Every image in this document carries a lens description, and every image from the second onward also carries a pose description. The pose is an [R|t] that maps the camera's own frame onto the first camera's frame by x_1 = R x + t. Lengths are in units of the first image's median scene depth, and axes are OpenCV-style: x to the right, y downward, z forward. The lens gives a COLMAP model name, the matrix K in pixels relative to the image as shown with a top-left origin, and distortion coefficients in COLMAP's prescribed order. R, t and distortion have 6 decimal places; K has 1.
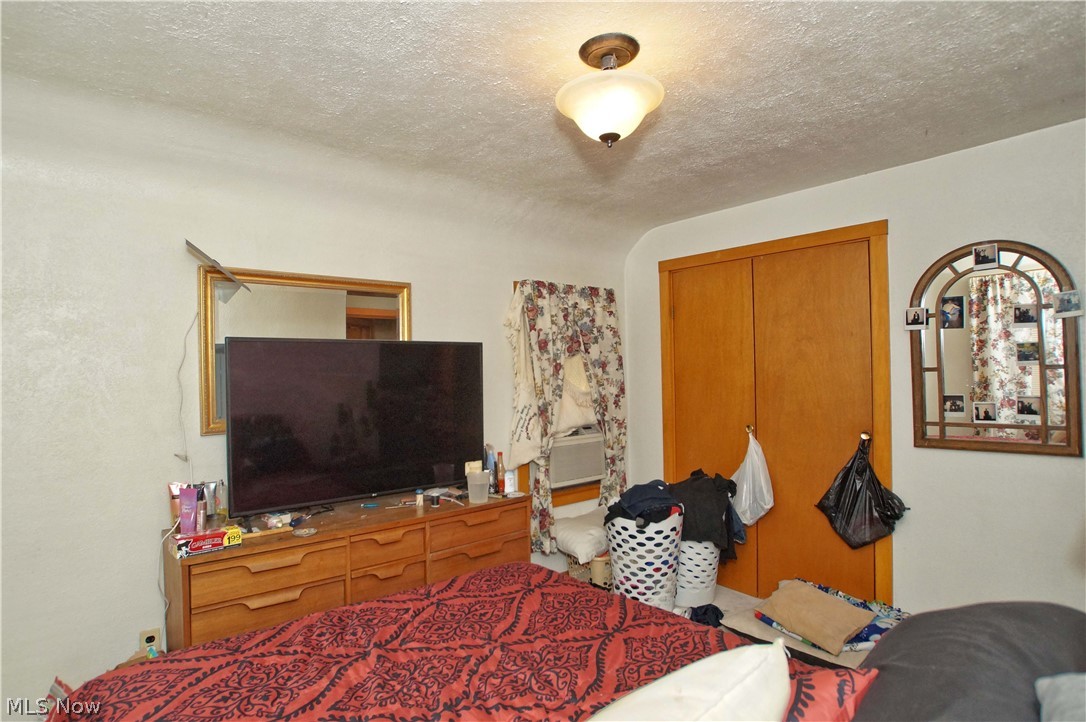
lens RADIAL K [[518.5, 0, 543.0], [0, 518.5, 361.0], [0, 0, 1]] dist [-0.060812, 0.023778]
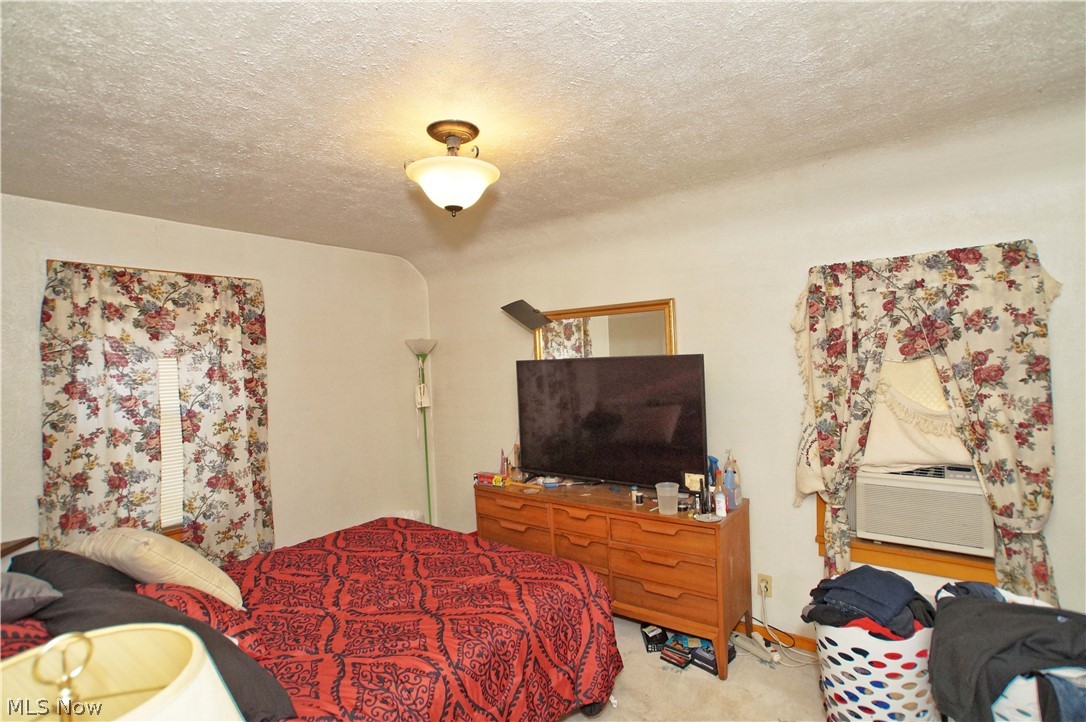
lens RADIAL K [[505.1, 0, 543.0], [0, 505.1, 361.0], [0, 0, 1]] dist [0.001056, 0.000230]
pose [[0.308230, 0.004922, -0.951299, 0.546300], [0.045324, 0.998775, 0.019853, -0.043197], [0.950232, -0.049235, 0.307629, 0.332562]]
